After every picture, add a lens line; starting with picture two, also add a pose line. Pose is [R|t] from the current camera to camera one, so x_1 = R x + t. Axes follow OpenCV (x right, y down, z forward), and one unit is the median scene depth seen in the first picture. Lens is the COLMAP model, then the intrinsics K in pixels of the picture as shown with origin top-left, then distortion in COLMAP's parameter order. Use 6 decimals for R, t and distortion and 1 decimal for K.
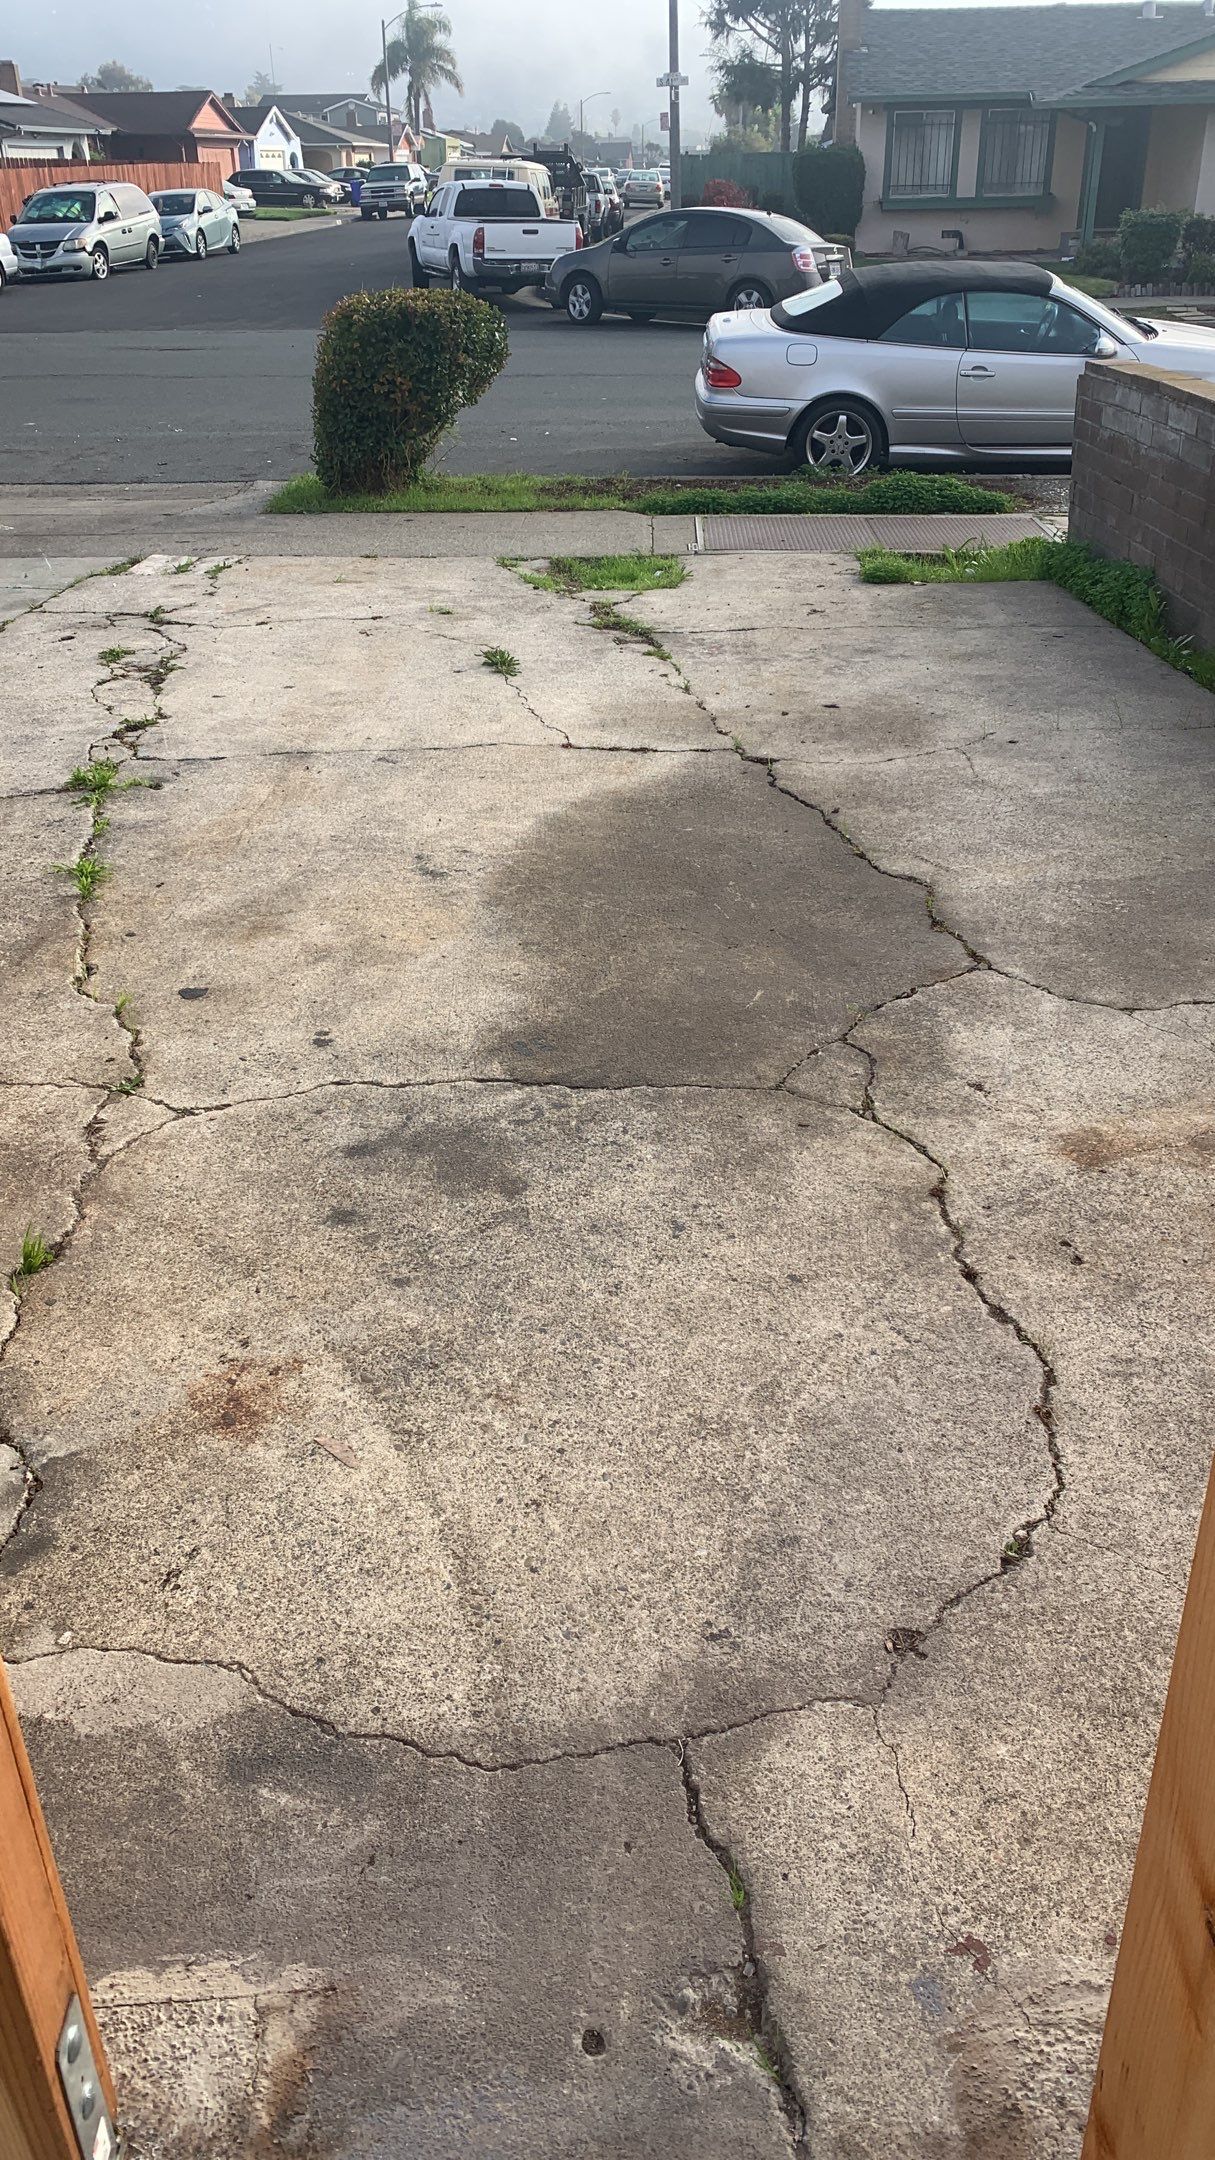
lens RADIAL K [[1668.3, 0, 607.5], [0, 1668.3, 1080.0], [0, 0, 1]] dist [-0.003069, -0.003096]
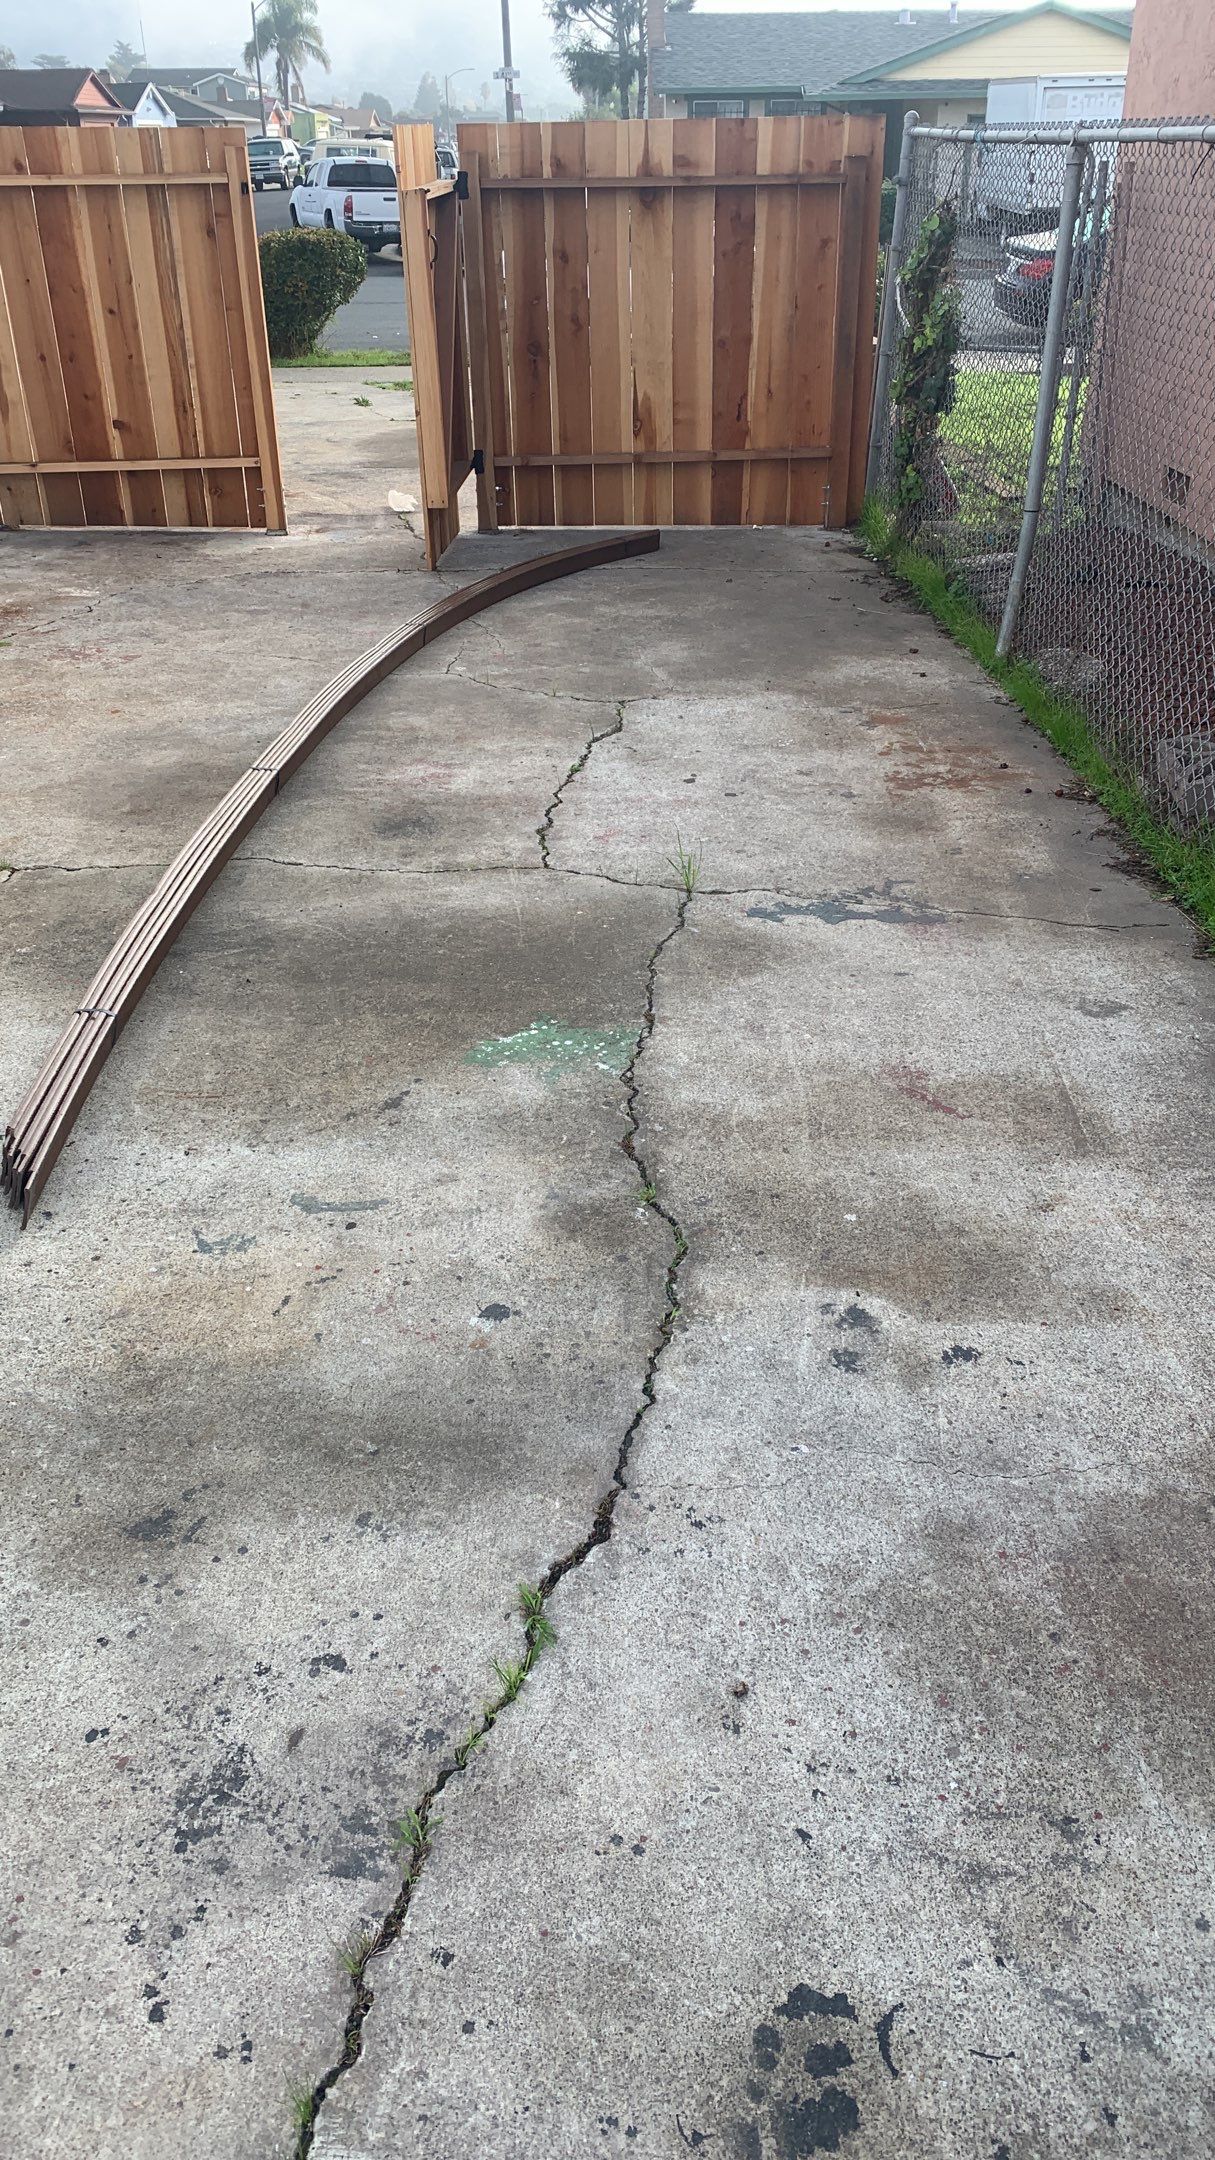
lens RADIAL K [[1668.3, 0, 607.5], [0, 1668.3, 1080.0], [0, 0, 1]] dist [-0.003069, -0.003096]
pose [[0.997718, -0.028068, 0.061406, 0.009619], [0.027322, 0.999543, 0.012956, 0.062554], [-0.061741, -0.011249, 0.998029, -0.118615]]
